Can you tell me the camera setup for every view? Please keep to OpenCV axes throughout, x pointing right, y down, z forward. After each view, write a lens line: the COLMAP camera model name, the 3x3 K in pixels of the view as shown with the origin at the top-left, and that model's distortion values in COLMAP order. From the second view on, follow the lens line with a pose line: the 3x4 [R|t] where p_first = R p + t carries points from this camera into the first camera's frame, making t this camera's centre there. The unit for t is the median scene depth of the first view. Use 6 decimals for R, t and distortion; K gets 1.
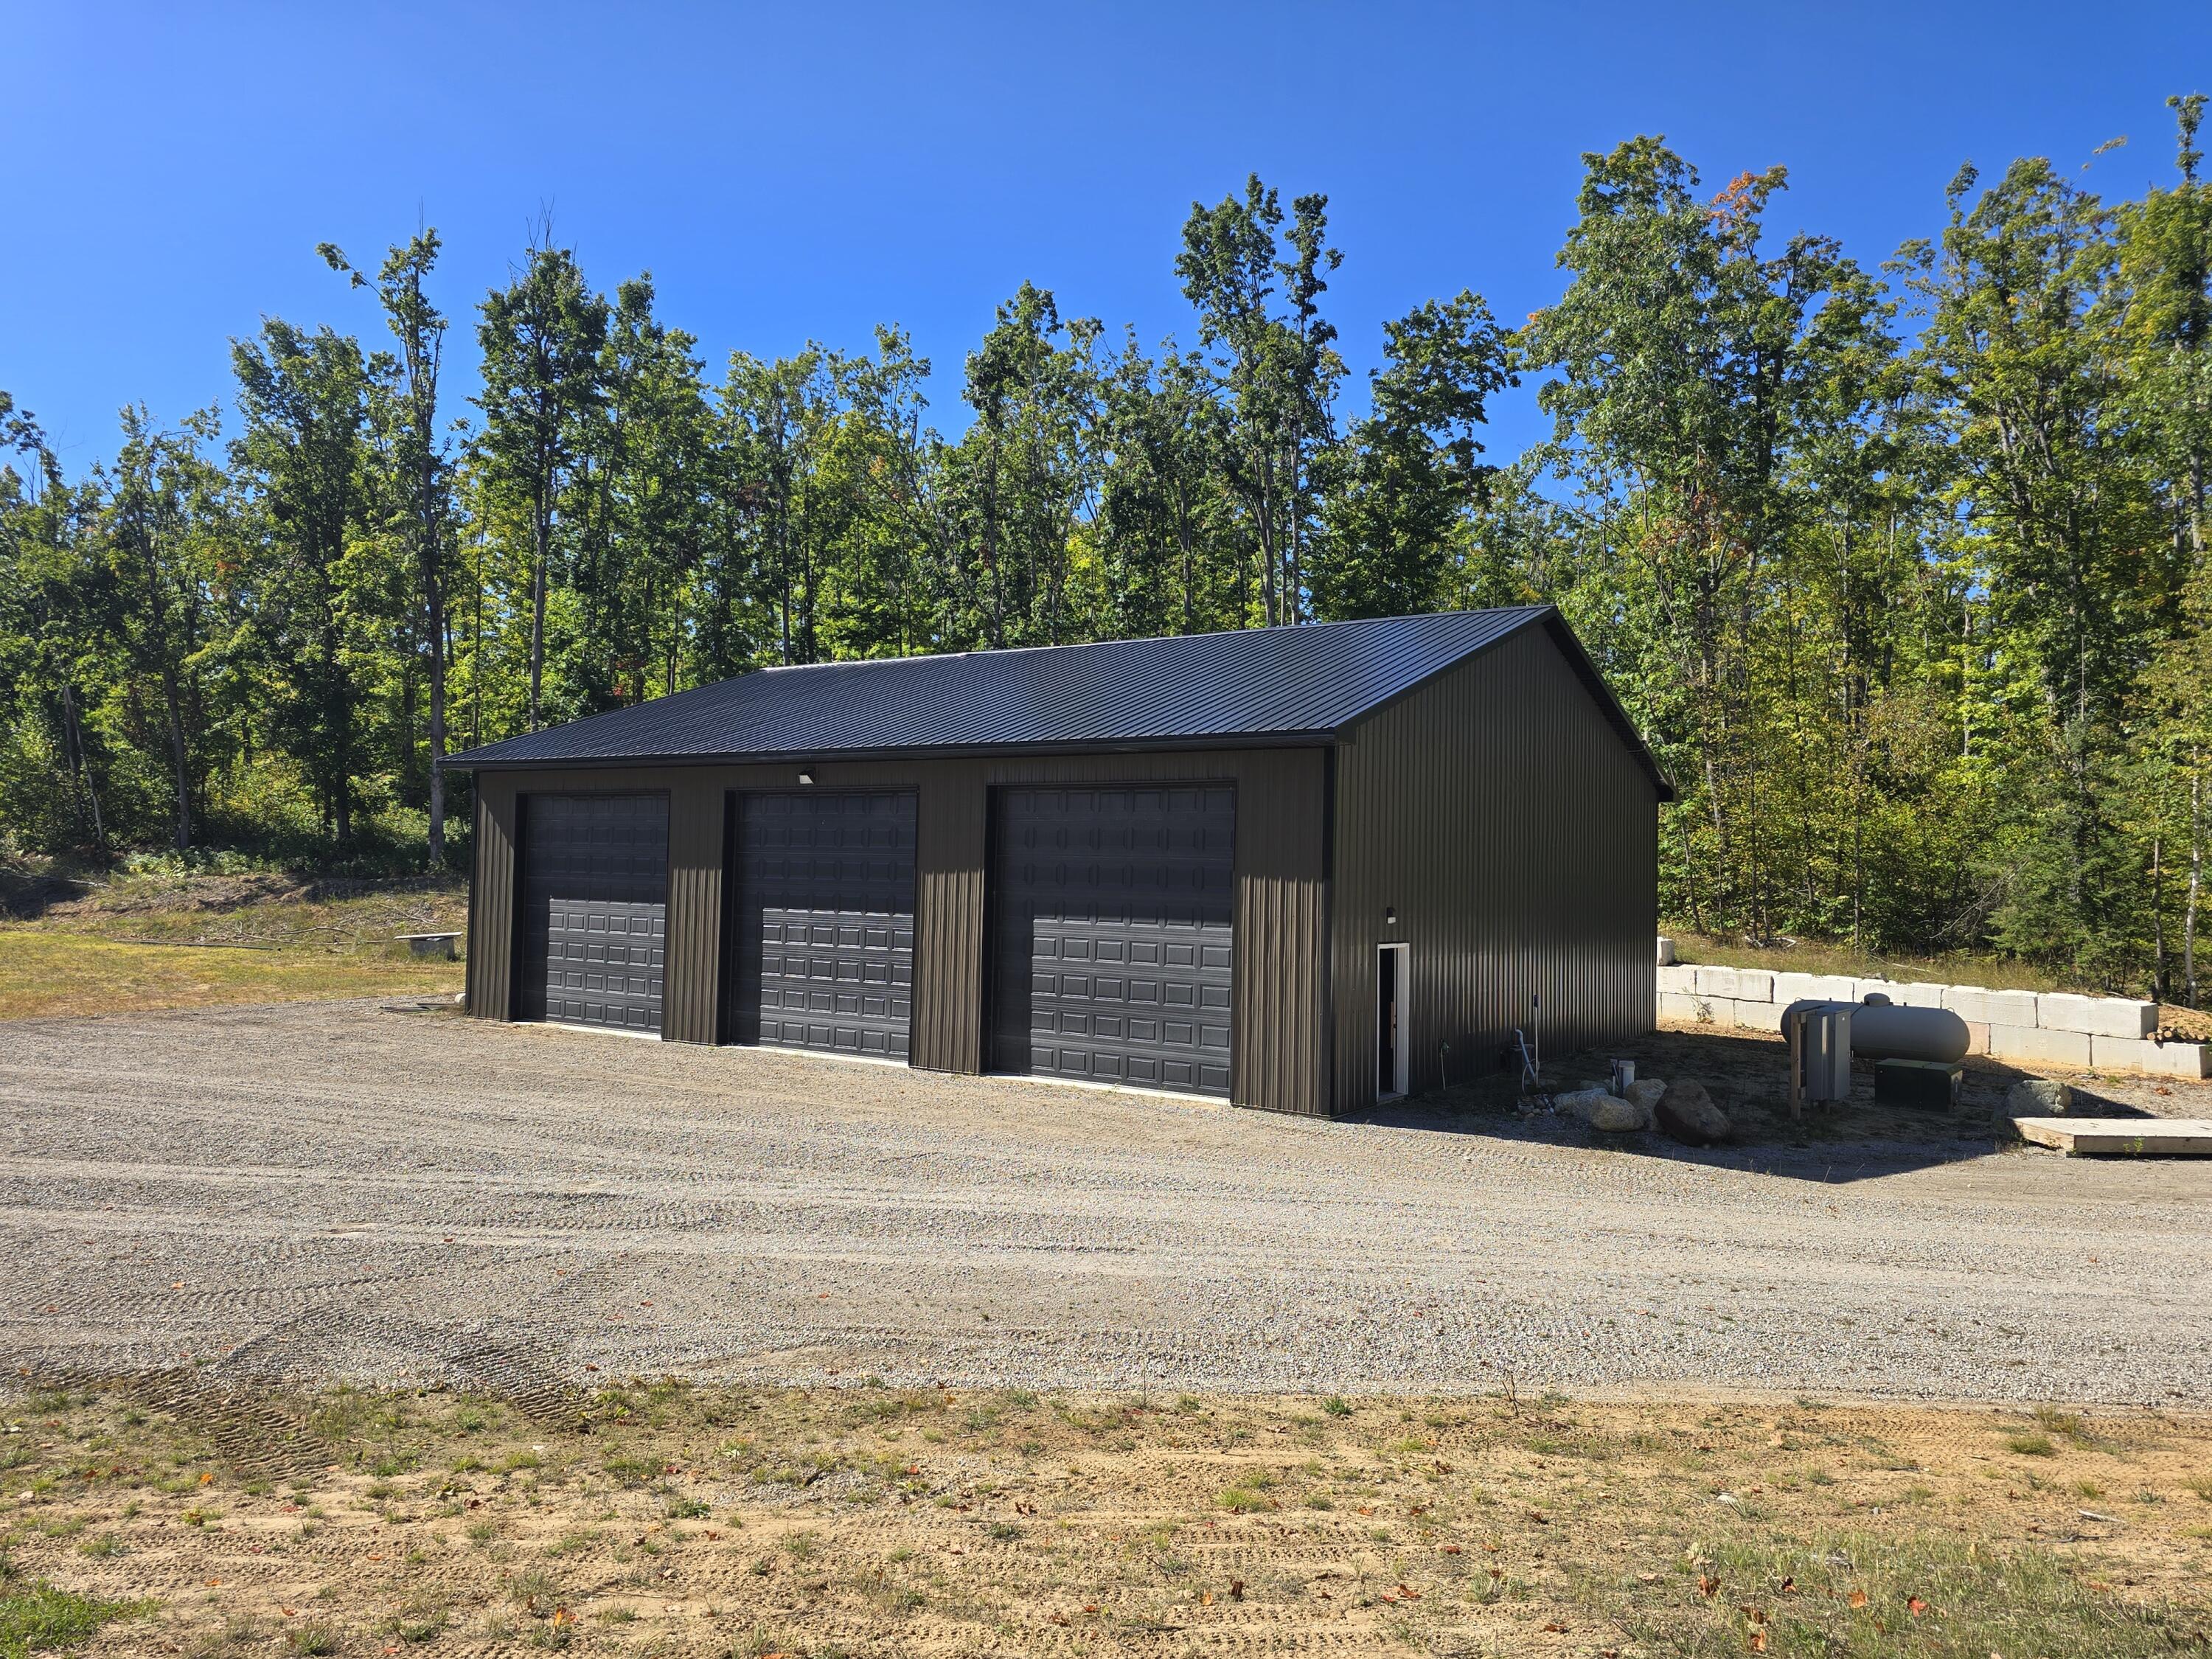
lens RADIAL K [[1455.1, 0, 1117.7], [0, 1455.1, 828.4], [0, 0, 1]] dist [0.011507, 0.004771]
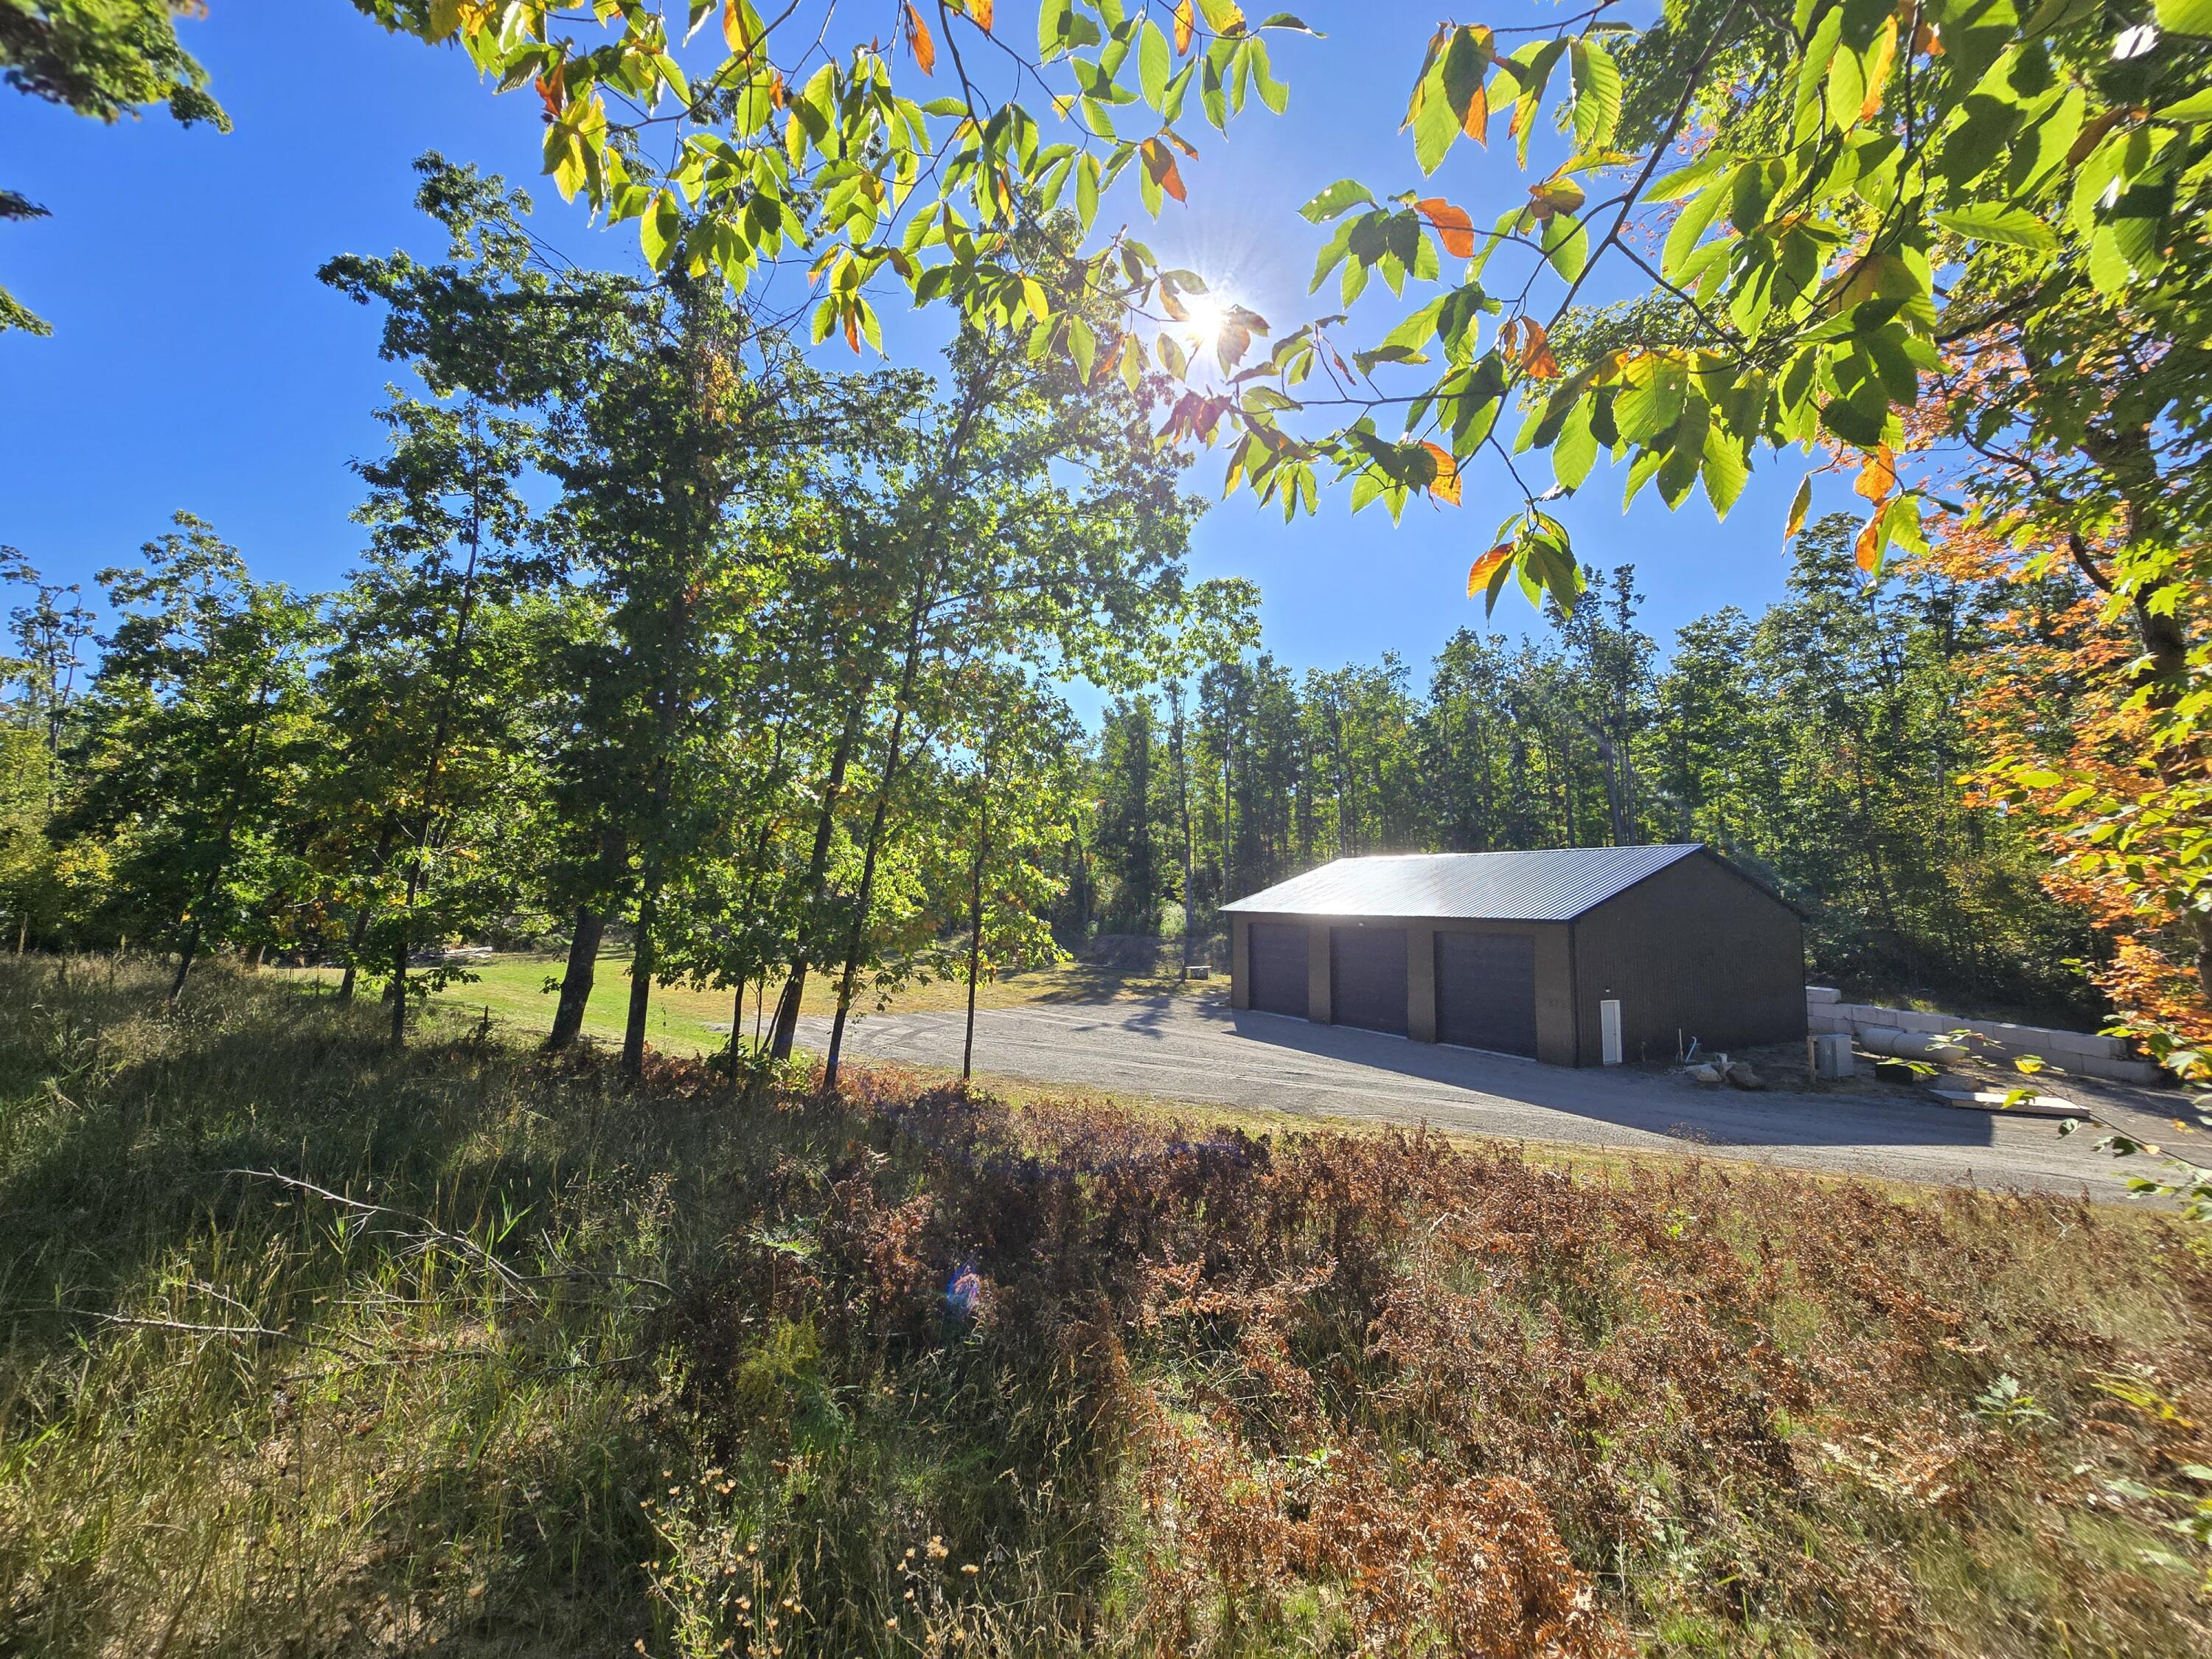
lens RADIAL K [[918.7, 0, 1071.0], [0, 918.7, 811.8], [0, 0, 1]] dist [-0.003263, 0.003227]
pose [[0.880129, -0.047825, -0.472319, 0.051100], [0.018858, 0.997650, -0.065876, -0.061458], [0.474359, 0.049073, 0.878963, -0.331626]]
